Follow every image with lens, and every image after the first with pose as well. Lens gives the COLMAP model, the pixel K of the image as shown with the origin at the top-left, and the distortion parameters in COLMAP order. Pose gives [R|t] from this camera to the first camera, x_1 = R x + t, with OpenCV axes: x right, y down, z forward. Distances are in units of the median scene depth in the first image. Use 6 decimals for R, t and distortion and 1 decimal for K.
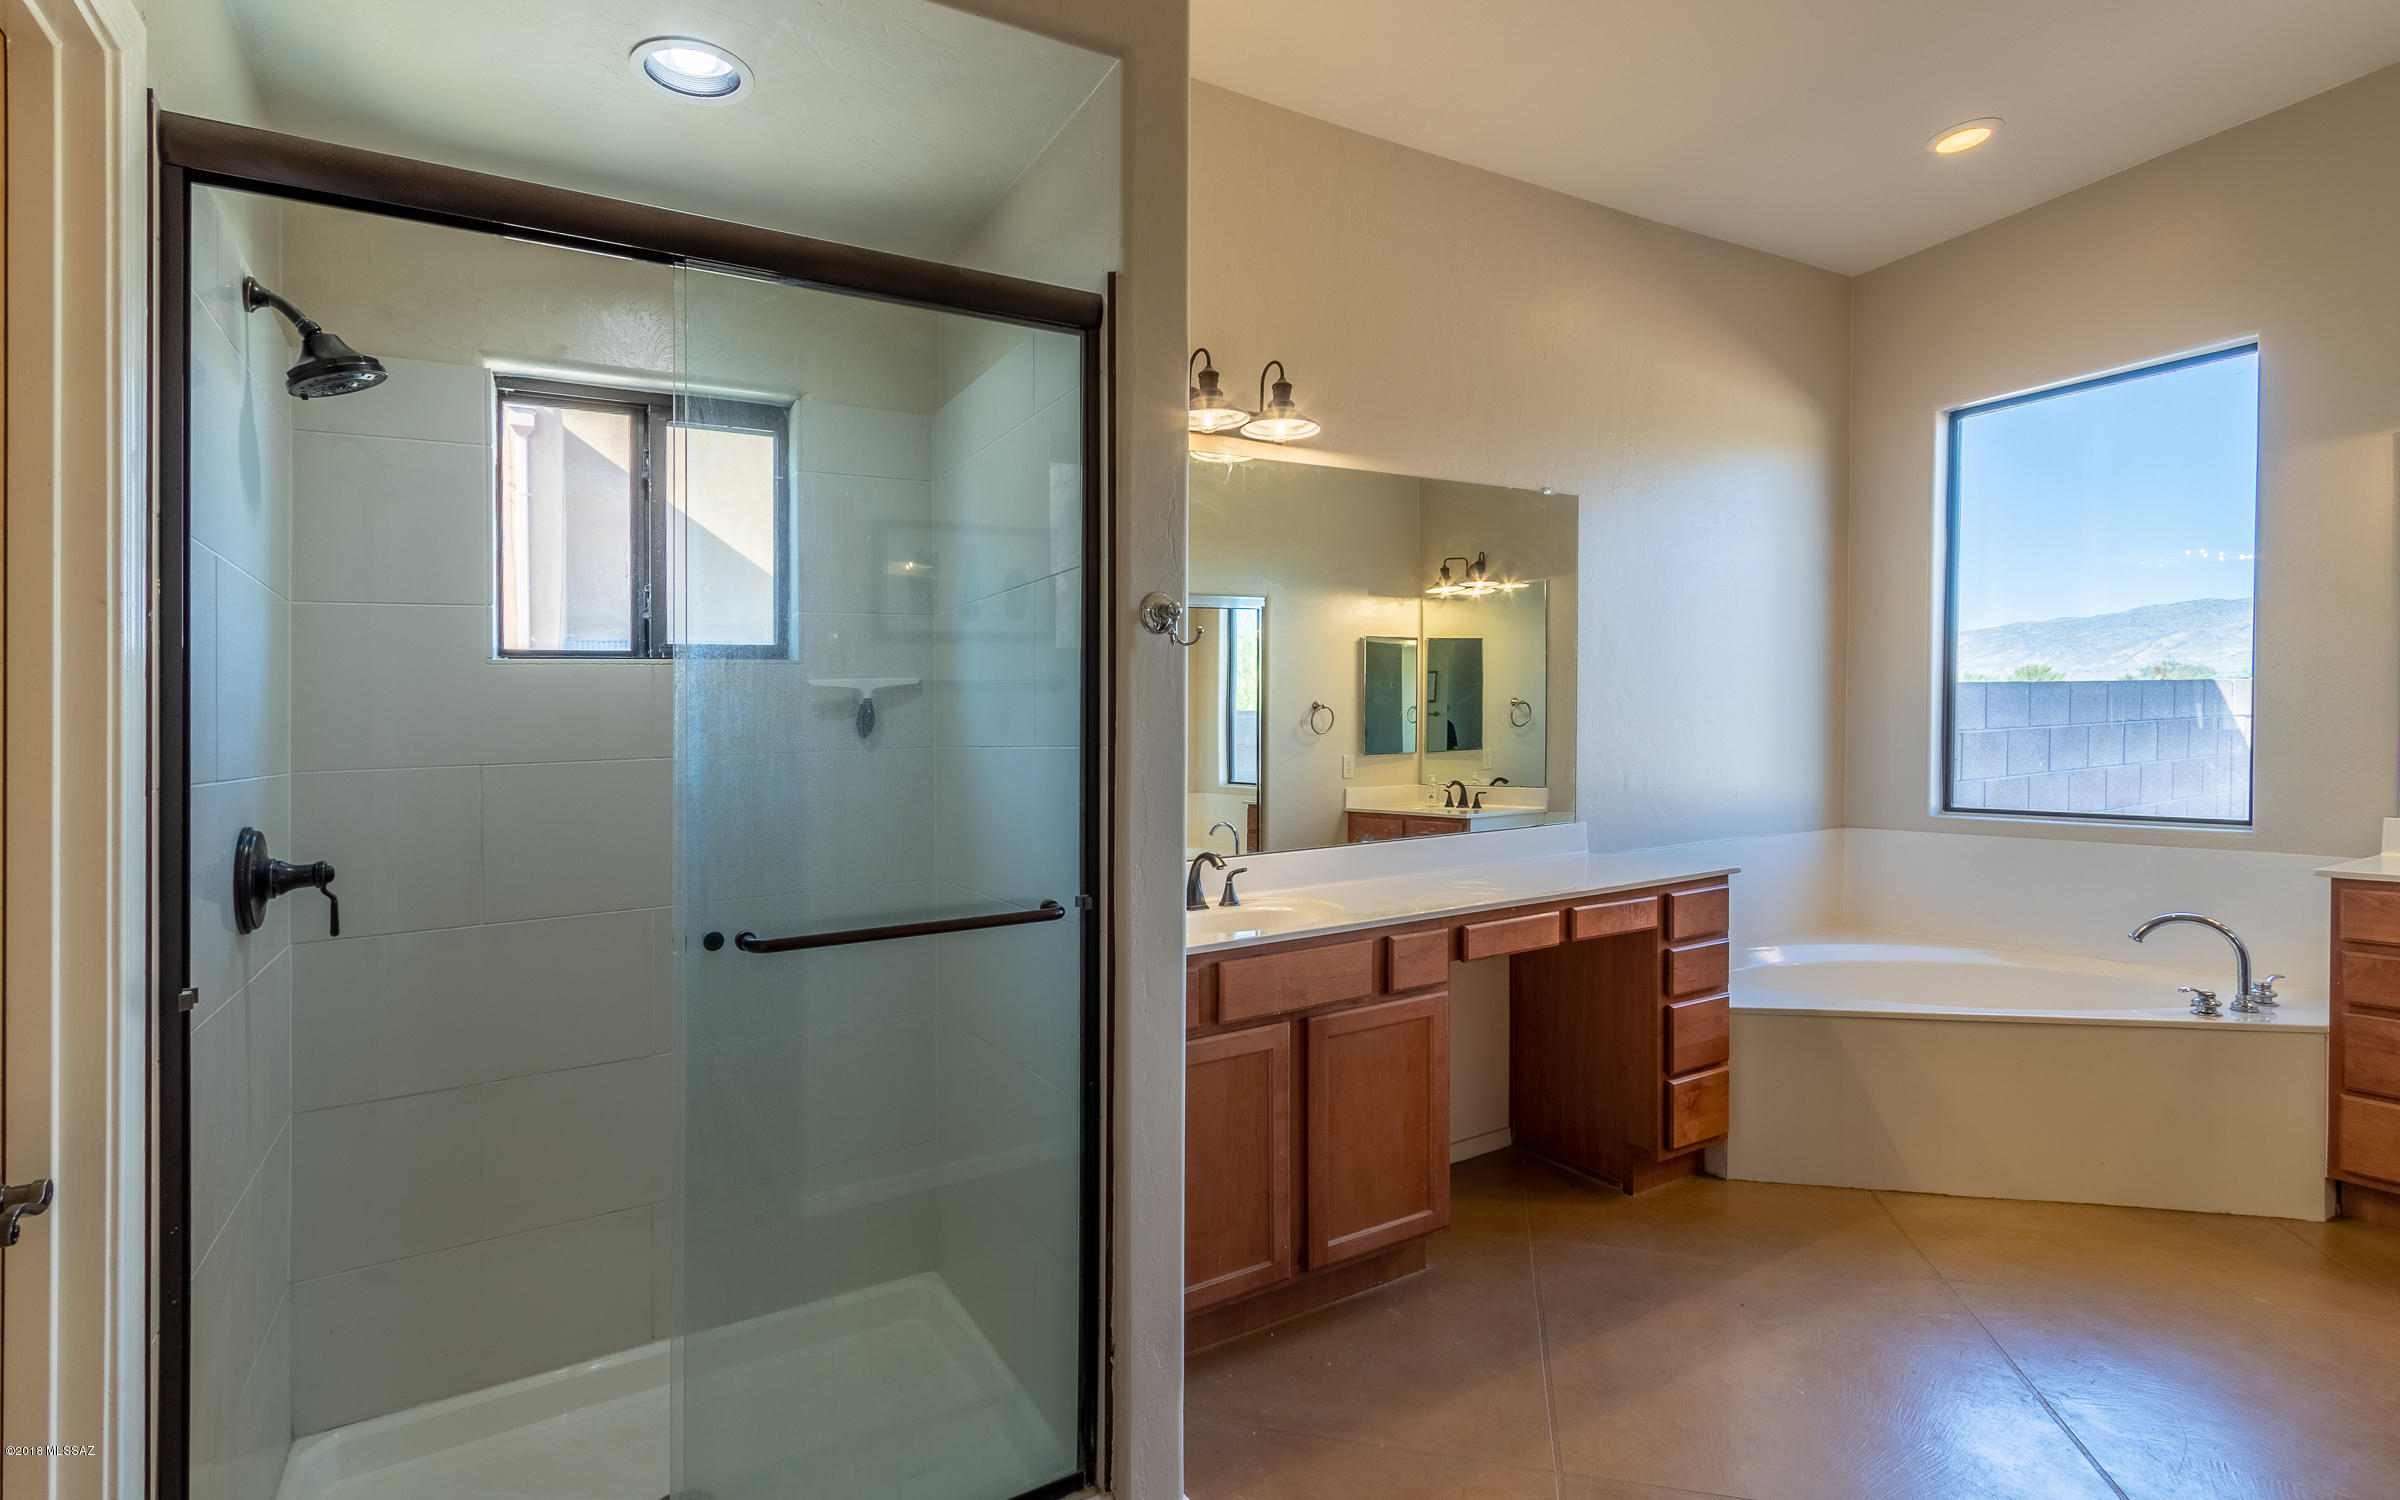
lens RADIAL K [[1118.4, 0, 1165.1], [0, 1118.4, 790.9], [0, 0, 1]] dist [0.001019, 0.000209]
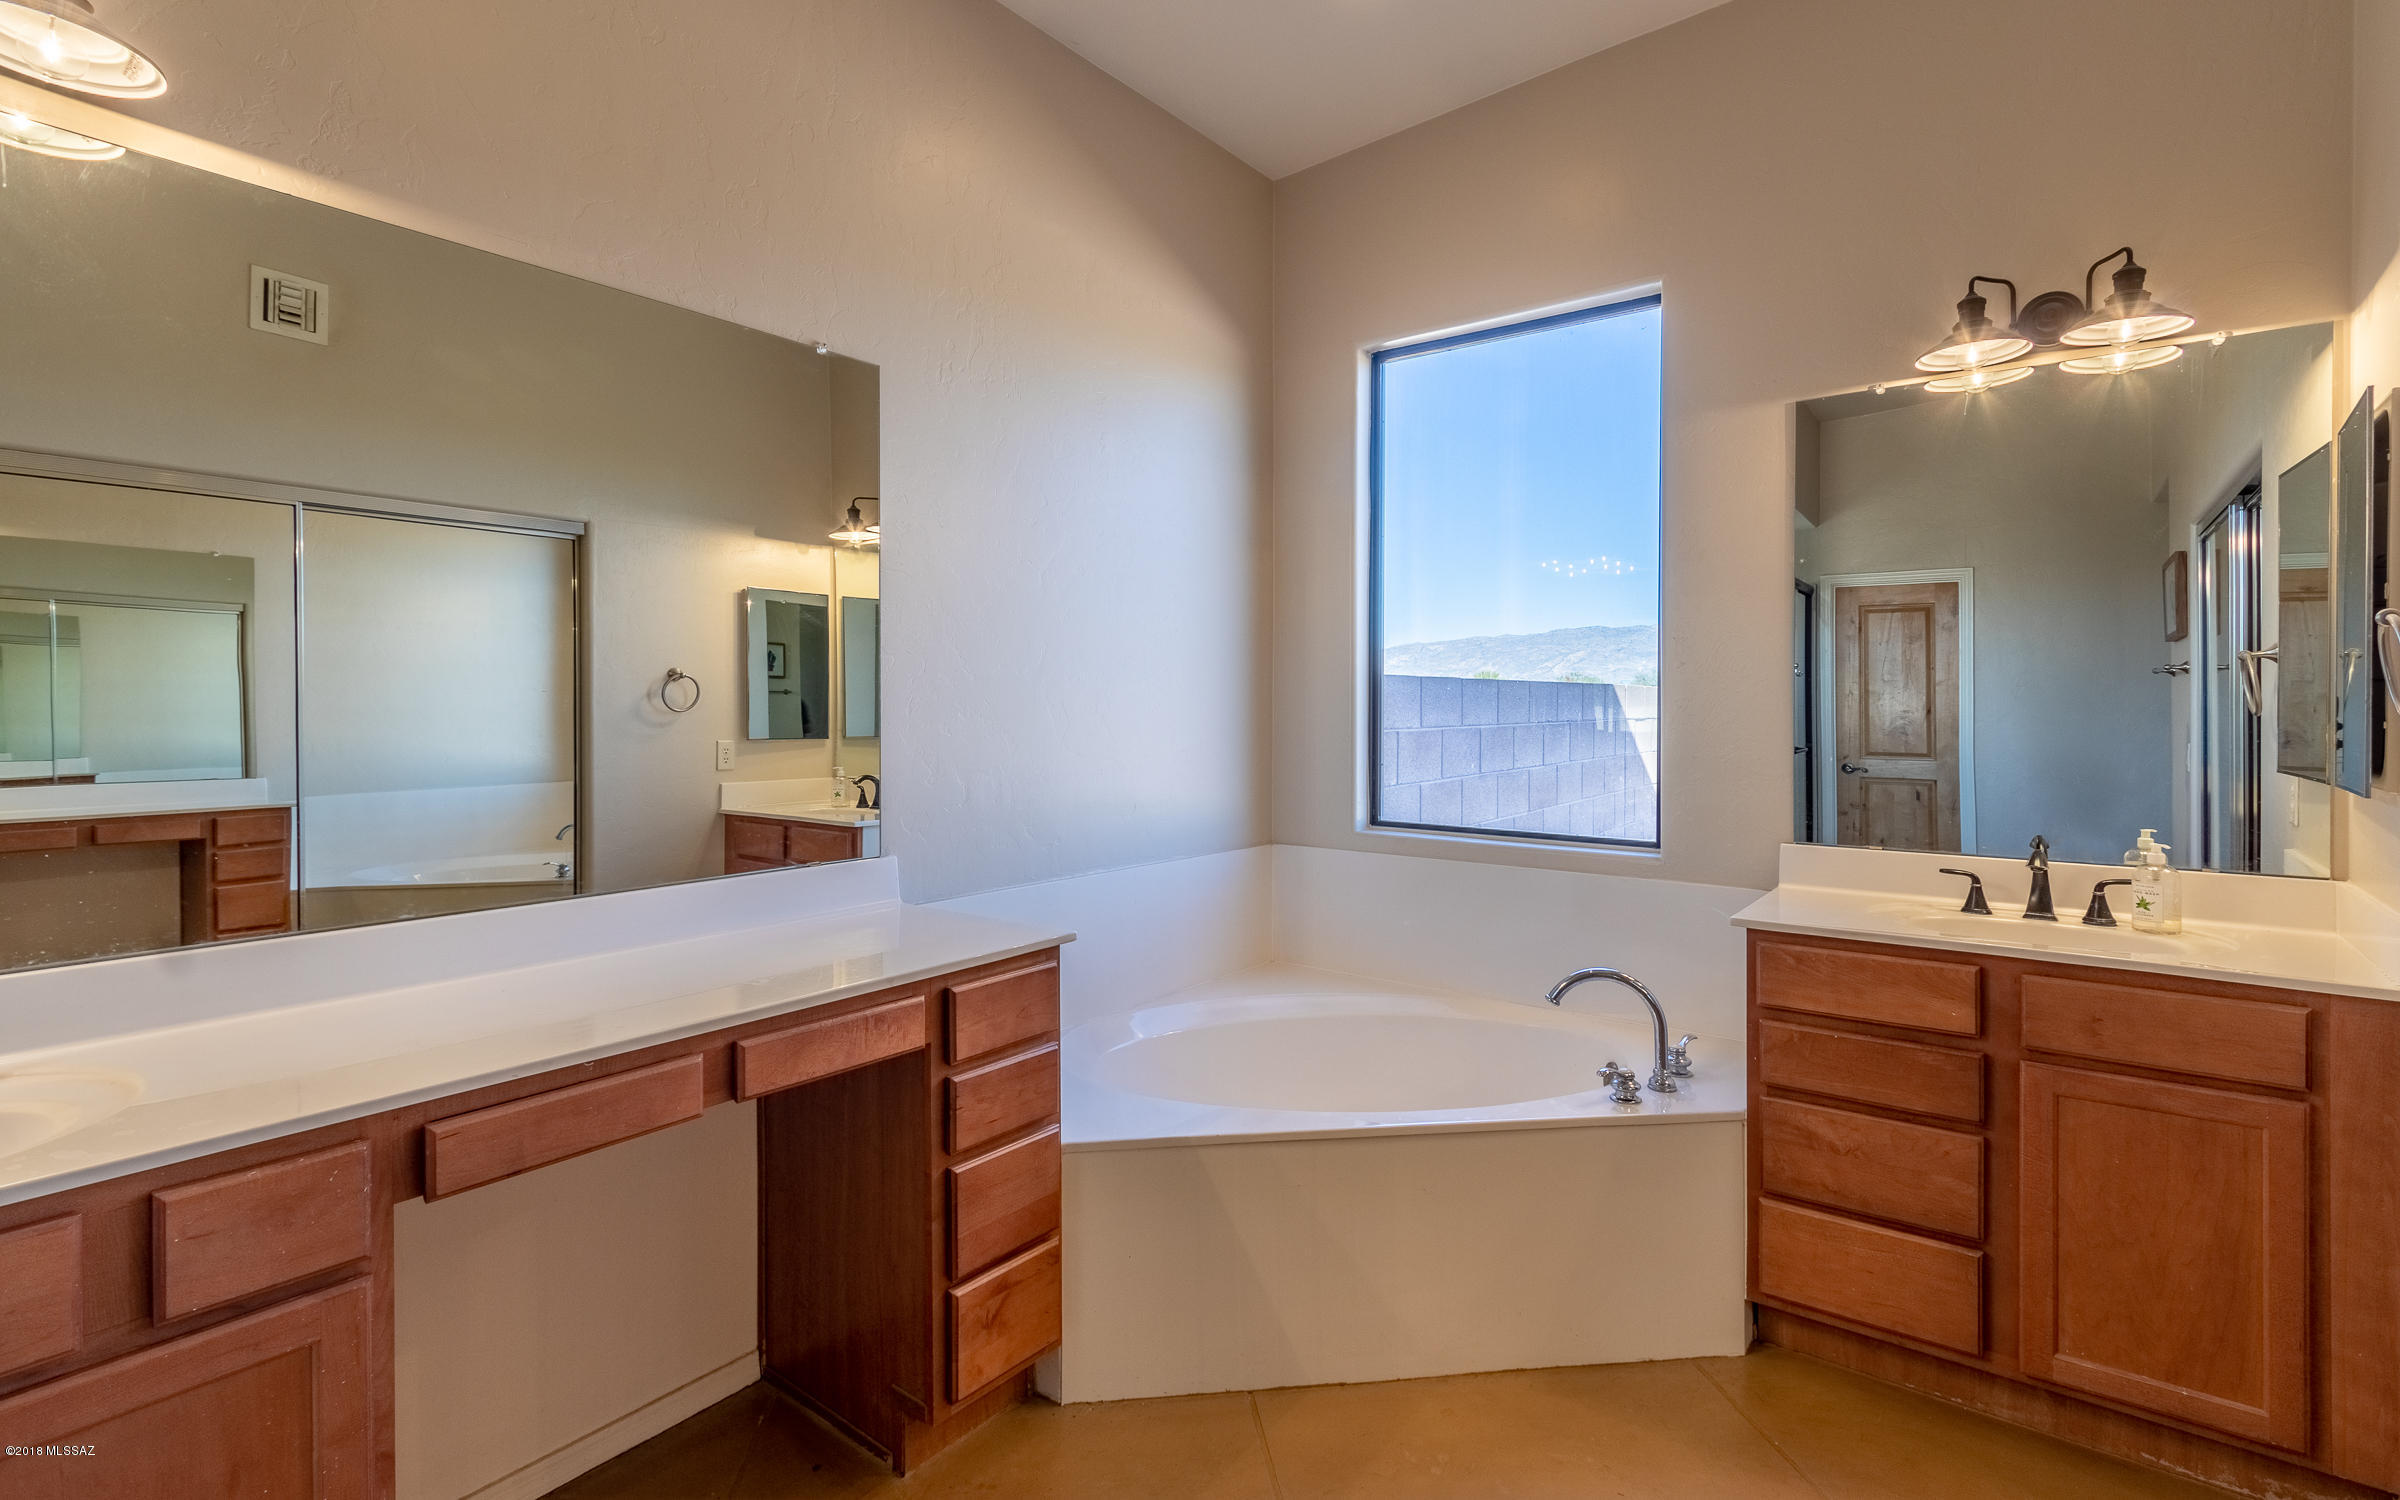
lens RADIAL K [[1118.4, 0, 1160.6], [0, 1118.4, 717.0], [0, 0, 1]] dist [0.001019, 0.000209]
pose [[0.929905, 0.026392, 0.366852, 0.308972], [-0.009005, 0.998757, -0.049028, -0.026903], [-0.367690, 0.042288, 0.928987, 0.354350]]
